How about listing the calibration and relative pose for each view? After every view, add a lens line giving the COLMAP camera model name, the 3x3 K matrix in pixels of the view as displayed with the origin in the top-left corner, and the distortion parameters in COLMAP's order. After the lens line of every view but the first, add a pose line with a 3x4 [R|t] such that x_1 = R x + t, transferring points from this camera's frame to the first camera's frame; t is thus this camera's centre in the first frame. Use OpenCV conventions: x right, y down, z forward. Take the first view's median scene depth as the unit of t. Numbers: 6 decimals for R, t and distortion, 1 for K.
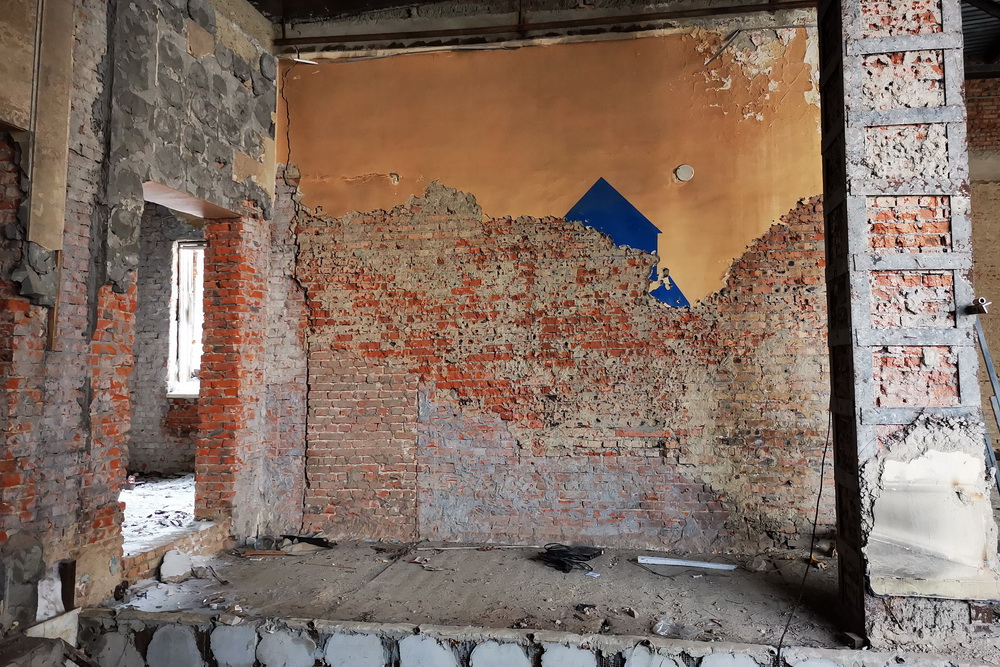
lens RADIAL K [[781.1, 0, 514.4], [0, 781.1, 295.8], [0, 0, 1]] dist [0.048355, -0.000481]
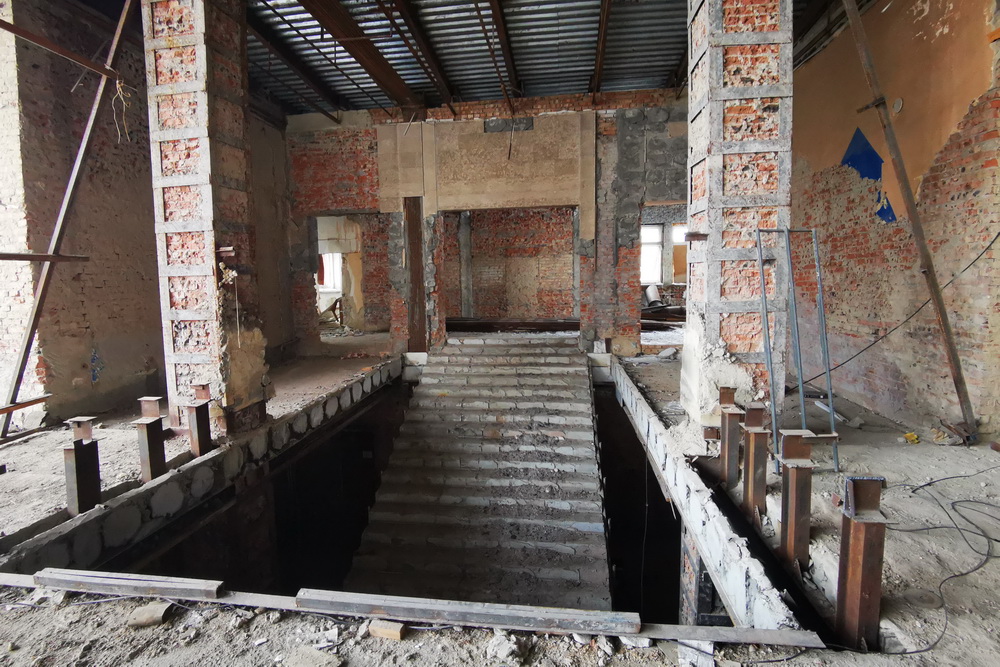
lens RADIAL K [[483.3, 0, 500.0], [0, 483.3, 333.7], [0, 0, 1]] dist [-0.040215, -0.004354]
pose [[0.064168, 0.113204, -0.991497, 0.923350], [0.114139, 0.986193, 0.119986, 0.028412], [0.991390, -0.120868, 0.050361, 0.348519]]
